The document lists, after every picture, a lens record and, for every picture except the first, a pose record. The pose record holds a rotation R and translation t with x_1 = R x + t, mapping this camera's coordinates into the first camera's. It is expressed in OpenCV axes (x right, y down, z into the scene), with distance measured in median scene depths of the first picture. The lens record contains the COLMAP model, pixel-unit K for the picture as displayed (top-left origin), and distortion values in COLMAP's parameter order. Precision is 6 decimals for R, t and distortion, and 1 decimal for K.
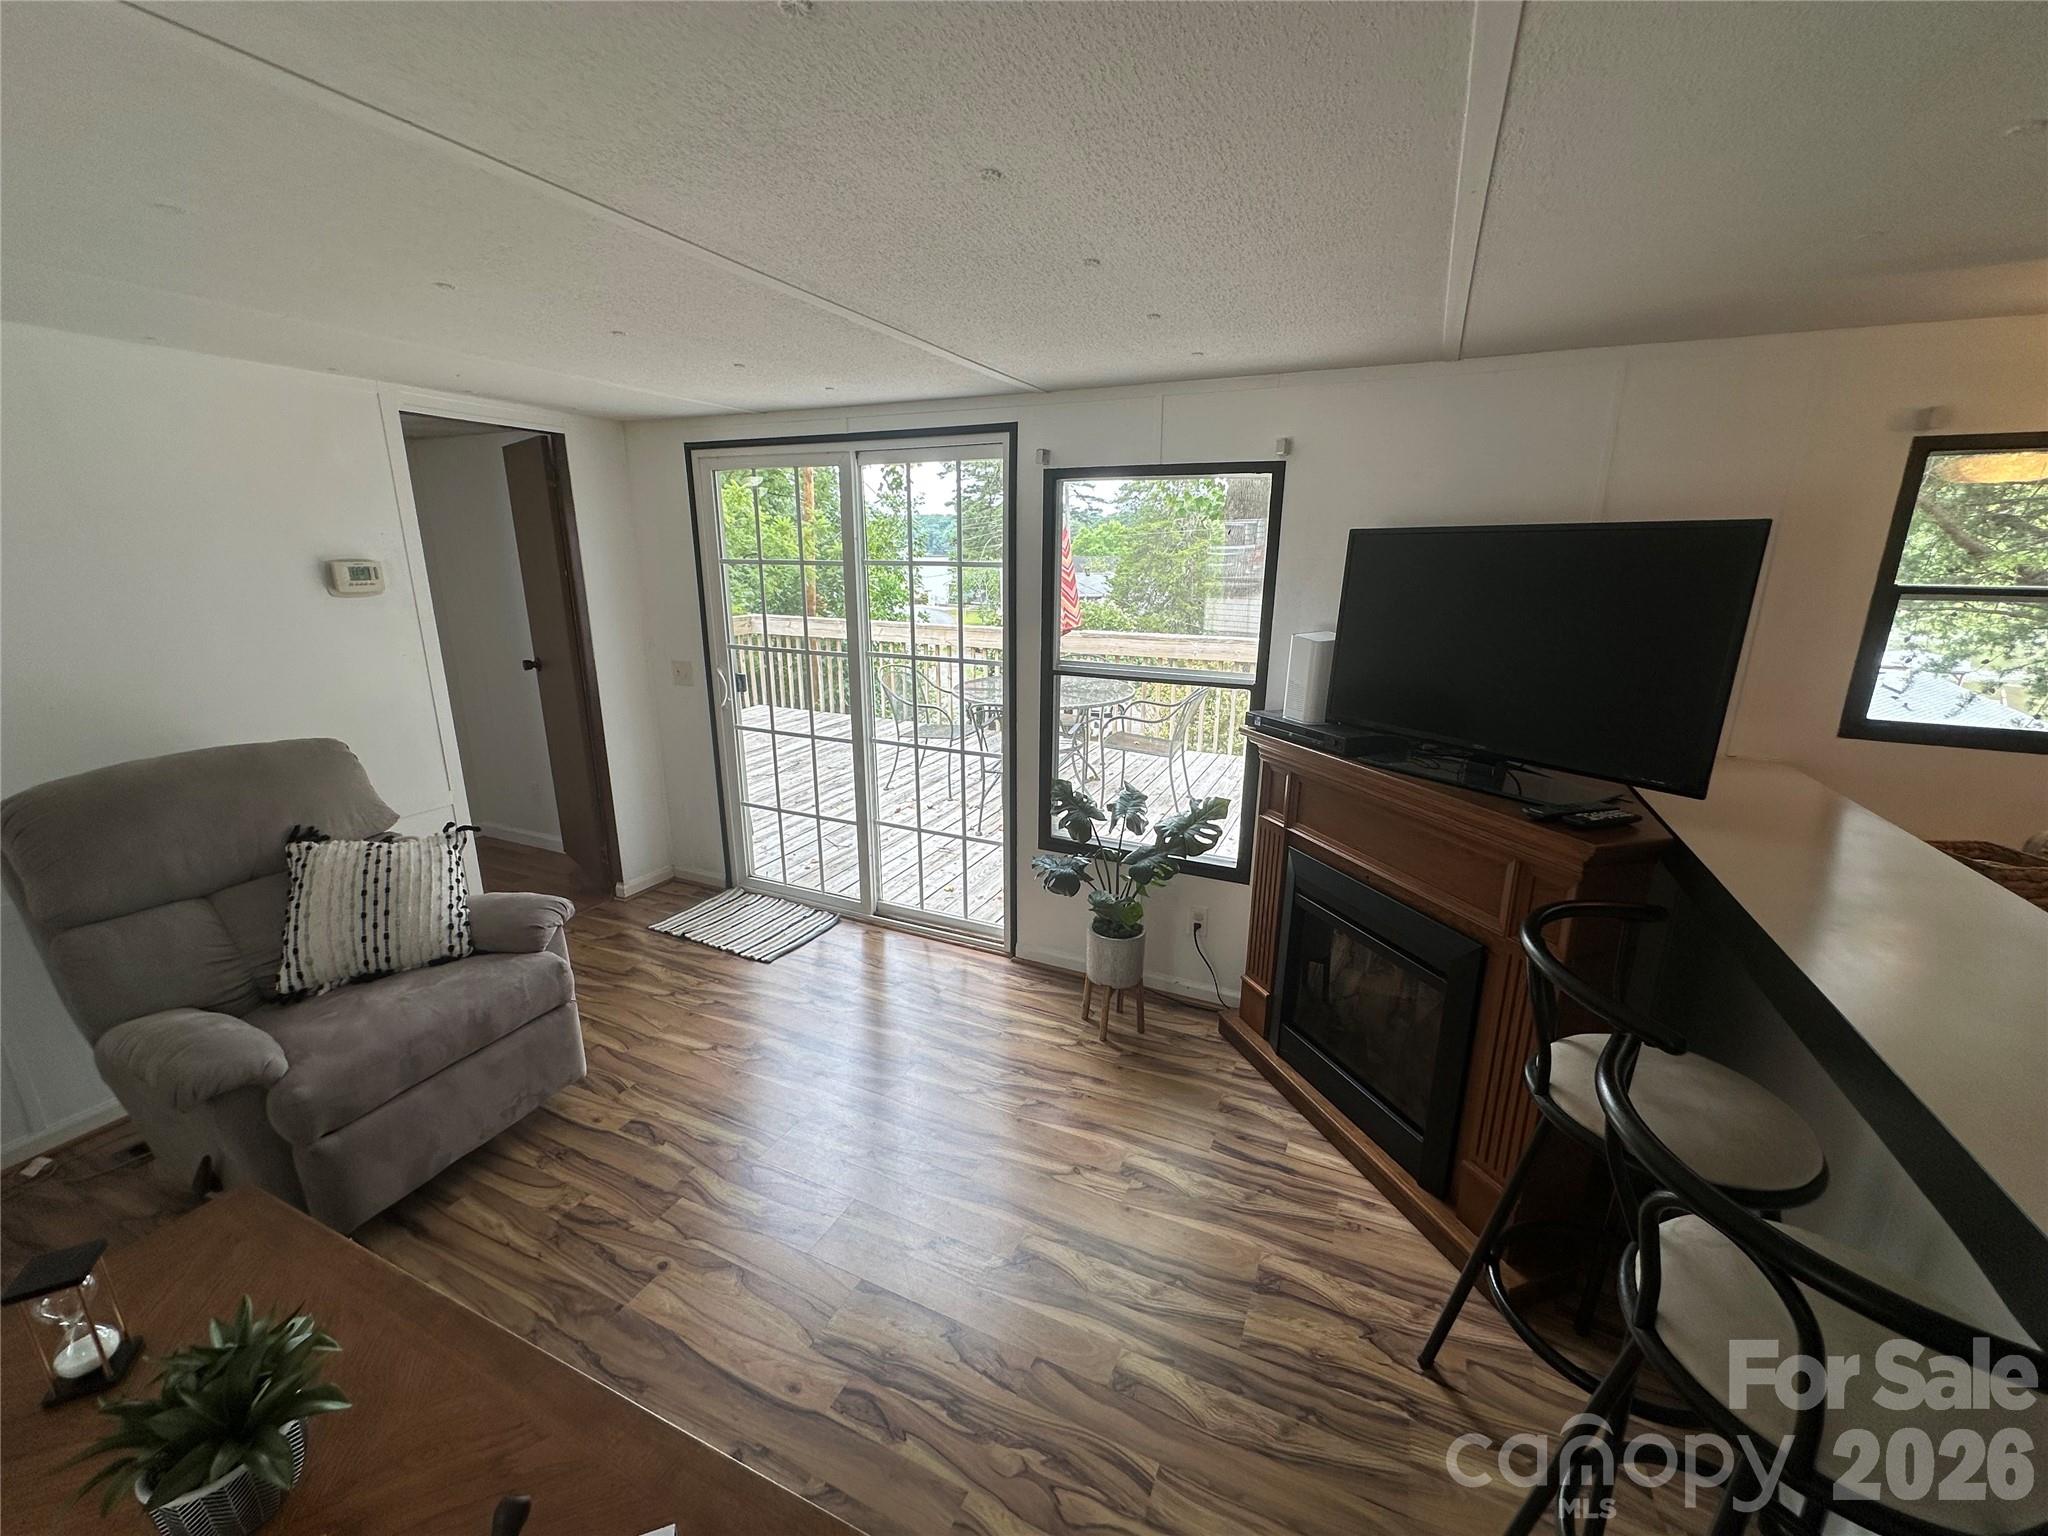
lens RADIAL K [[819.0, 0, 1027.9], [0, 819.0, 764.2], [0, 0, 1]] dist [-0.002121, 0.000045]
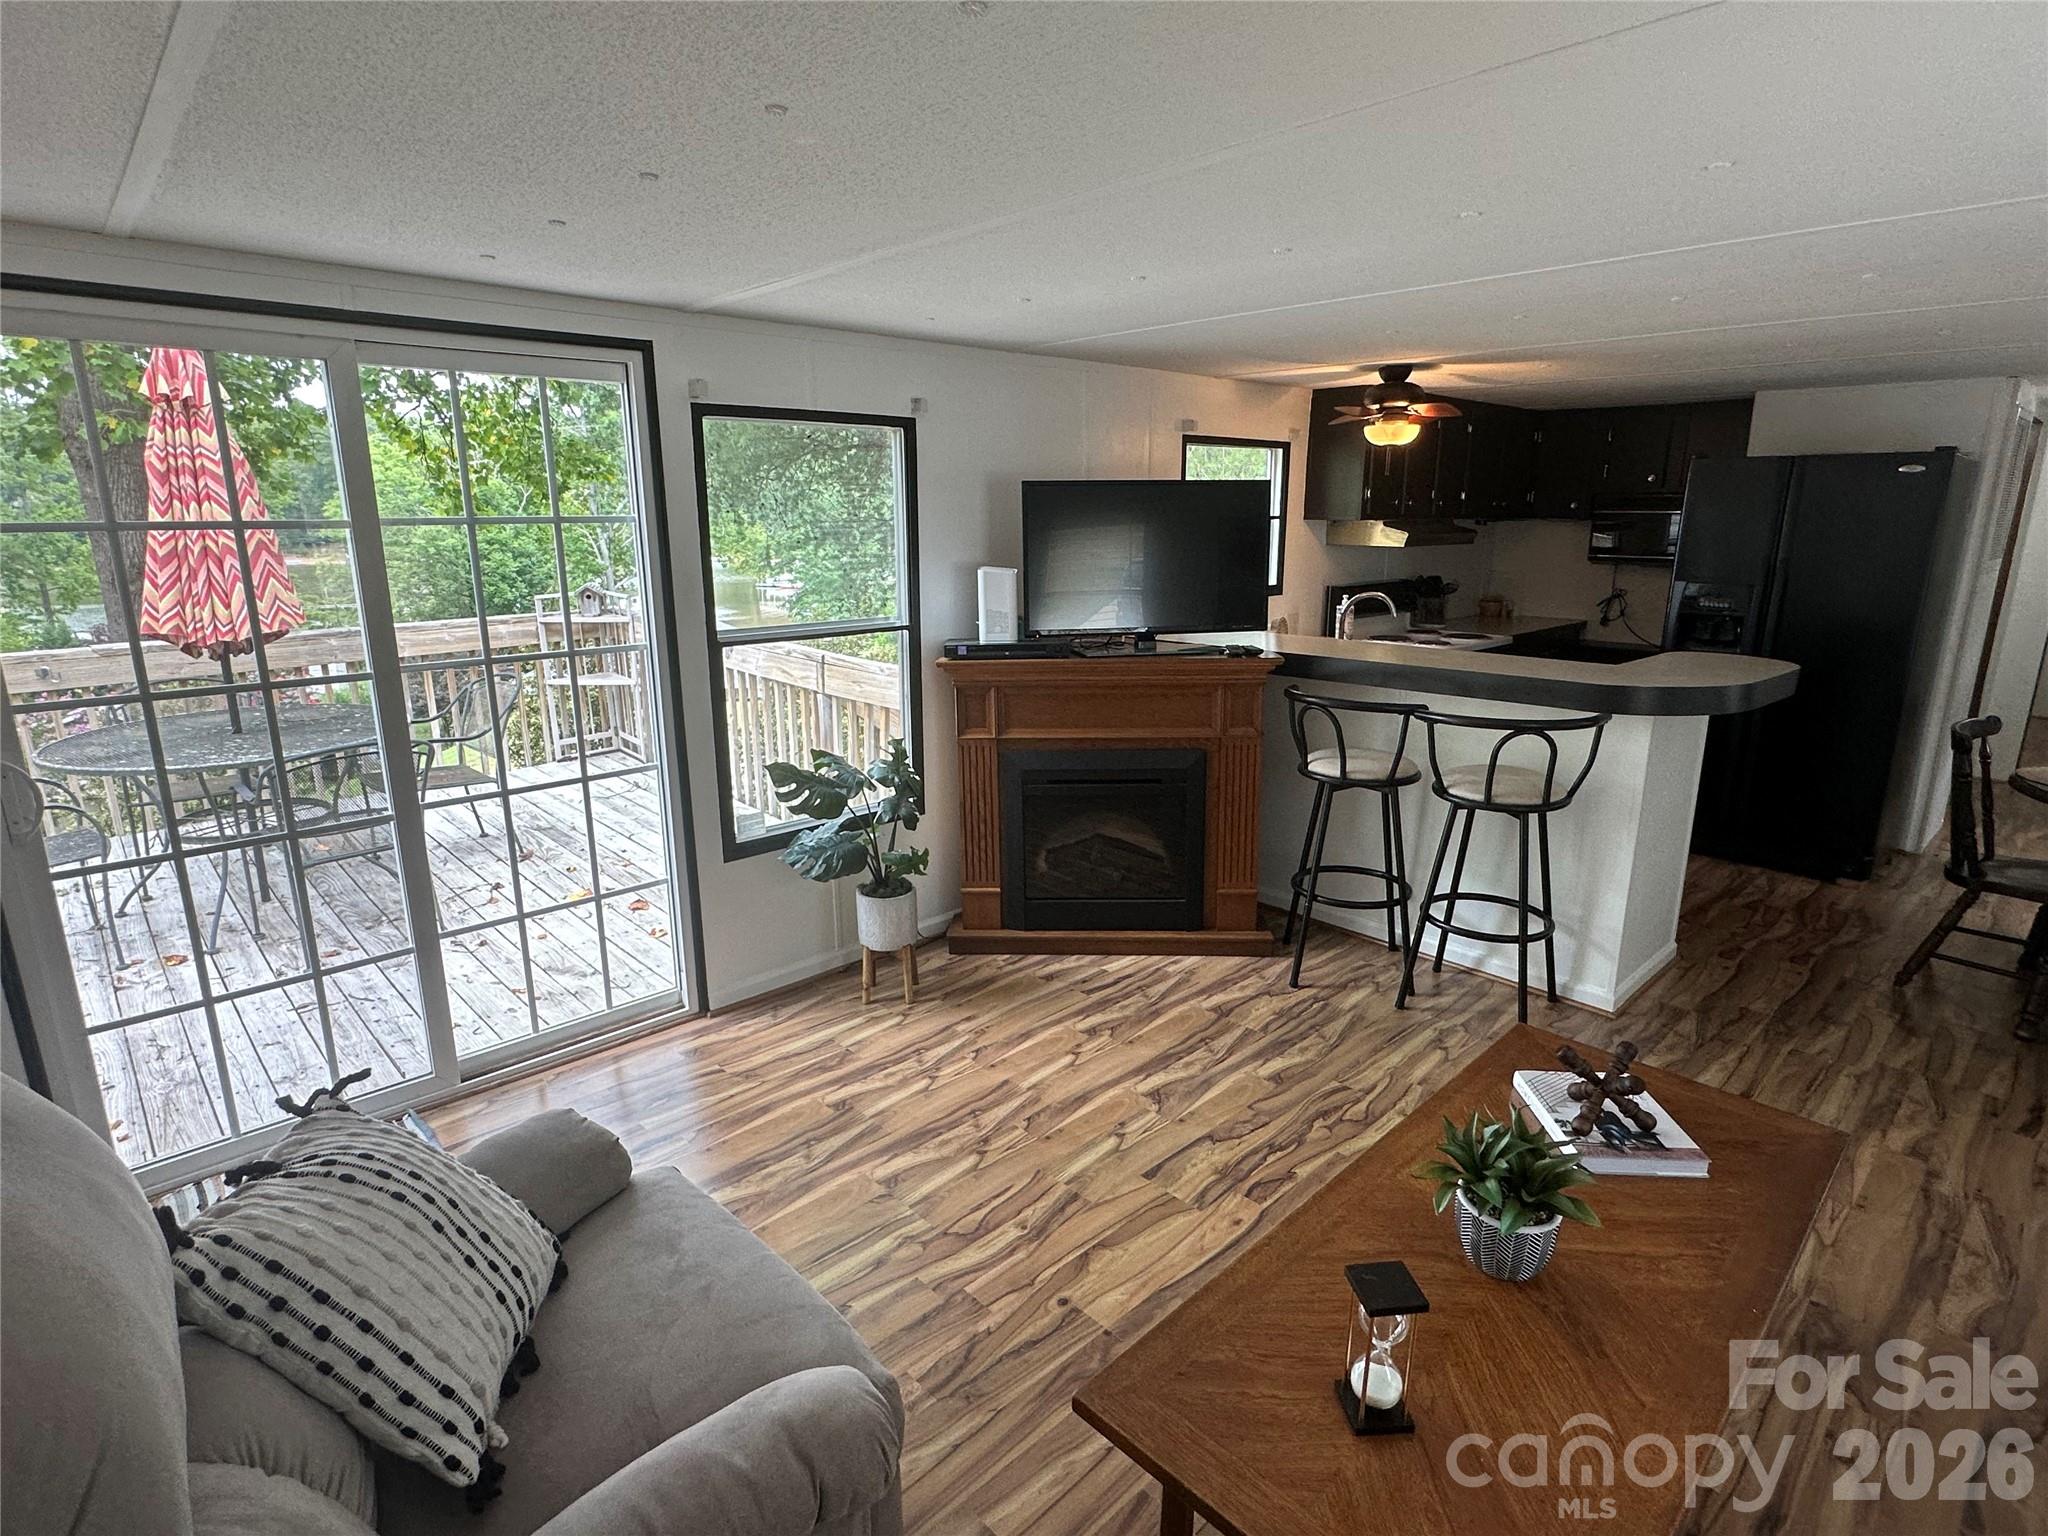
lens RADIAL K [[1045.4, 0, 1024.3], [0, 1045.4, 770.4], [0, 0, 1]] dist [-0.010255, 0.000156]
pose [[0.377865, -0.235037, 0.895531, -1.108749], [0.241520, 0.958775, 0.149728, -0.098732], [-0.893804, 0.159712, 0.419054, 0.390160]]
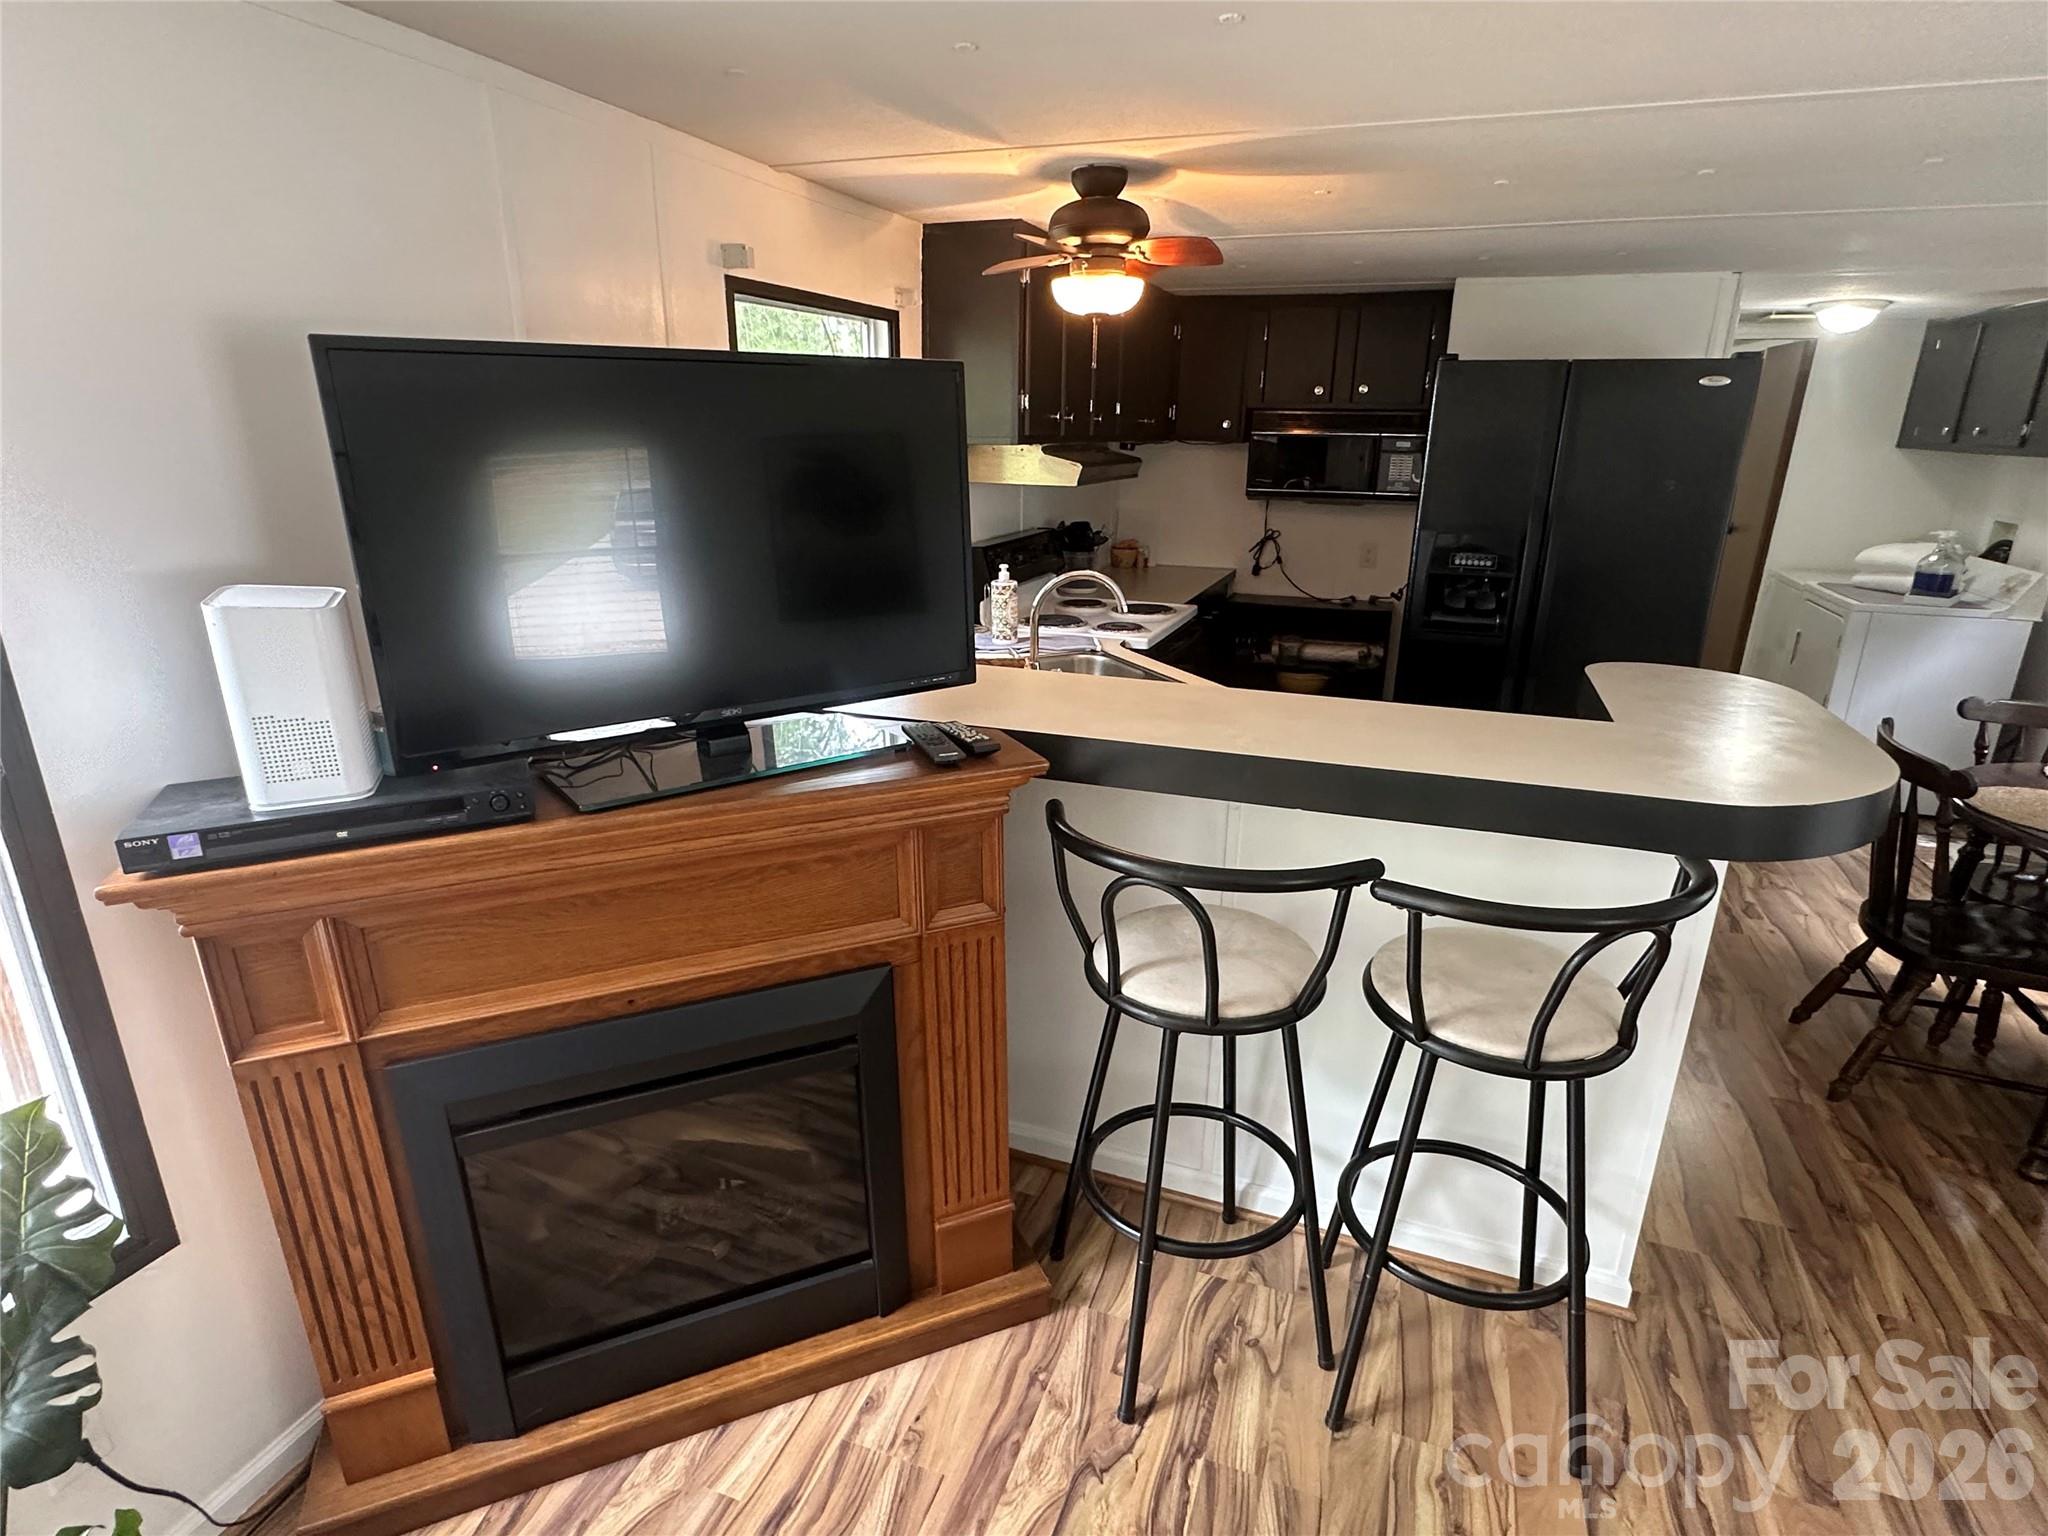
lens RADIAL K [[1045.4, 0, 1023.6], [0, 1045.4, 772.6], [0, 0, 1]] dist [-0.010255, 0.000156]
pose [[-0.071585, -0.323627, 0.943473, -0.204857], [0.244131, 0.911444, 0.331163, -0.164005], [-0.967096, 0.254038, 0.013762, 0.676810]]
